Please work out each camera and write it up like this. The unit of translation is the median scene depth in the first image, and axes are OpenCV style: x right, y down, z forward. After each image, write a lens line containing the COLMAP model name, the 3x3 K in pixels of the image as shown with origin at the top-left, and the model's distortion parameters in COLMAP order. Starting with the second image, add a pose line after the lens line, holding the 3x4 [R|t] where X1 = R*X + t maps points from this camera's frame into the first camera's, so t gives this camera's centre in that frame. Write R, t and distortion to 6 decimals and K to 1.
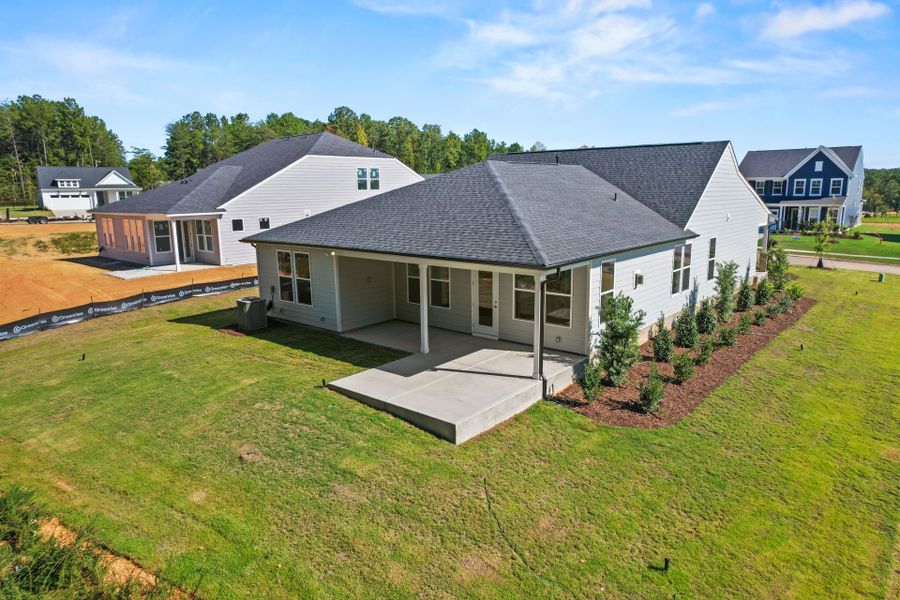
lens RADIAL K [[564.3, 0, 453.3], [0, 564.3, 298.5], [0, 0, 1]] dist [-0.068558, 0.052663]
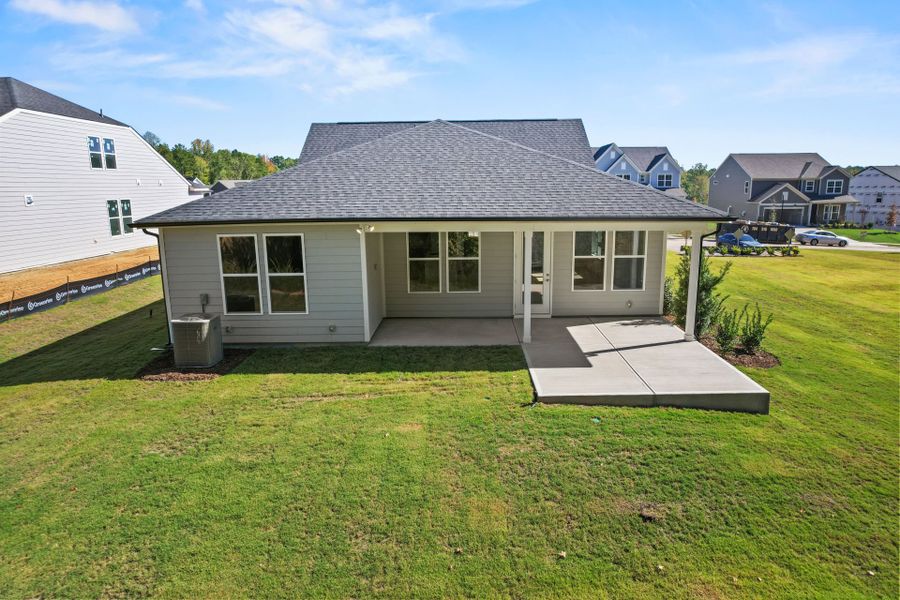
lens RADIAL K [[564.3, 0, 453.3], [0, 564.3, 298.5], [0, 0, 1]] dist [-0.068558, 0.052663]
pose [[0.776155, -0.119993, 0.619019, -0.685002], [0.119446, 0.991930, 0.042512, -0.014502], [-0.619125, 0.040943, 0.784225, 0.467402]]
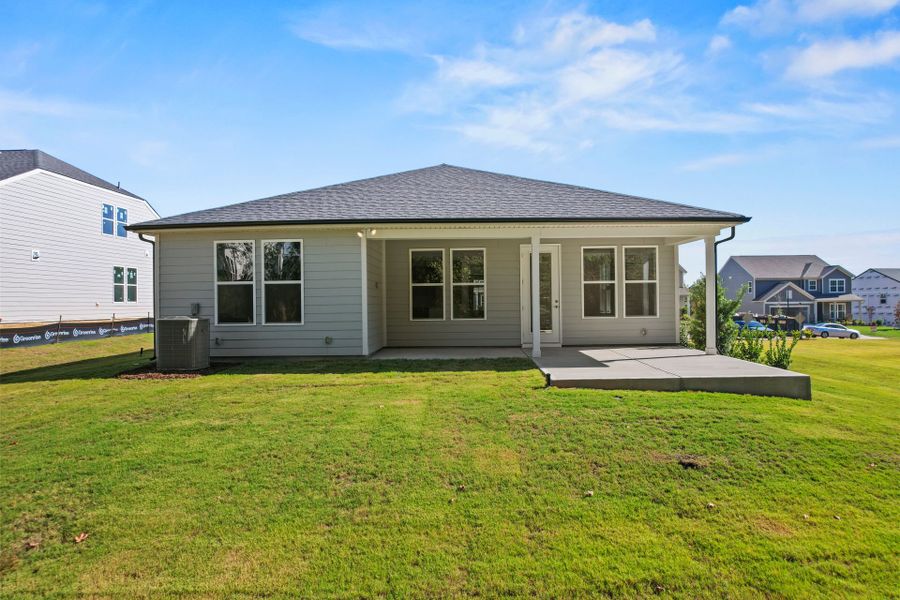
lens RADIAL K [[564.3, 0, 453.3], [0, 564.3, 298.5], [0, 0, 1]] dist [-0.068558, 0.052663]
pose [[0.782581, 0.009815, 0.622471, -0.663465], [0.116305, 0.979967, -0.161672, 0.140239], [-0.611588, 0.198918, 0.765763, 0.520505]]
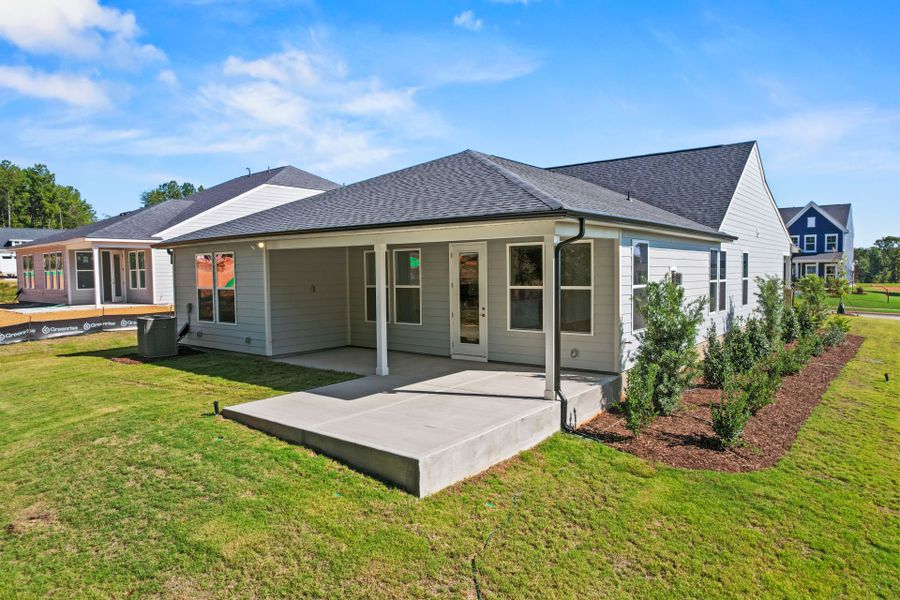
lens RADIAL K [[572.5, 0, 454.0], [0, 572.5, 299.8], [0, 0, 1]] dist [-0.087602, 0.079621]
pose [[0.999406, 0.000806, 0.034464, 0.014421], [0.003808, 0.991026, -0.133614, 0.107832], [-0.034263, 0.133666, 0.990434, 0.320016]]
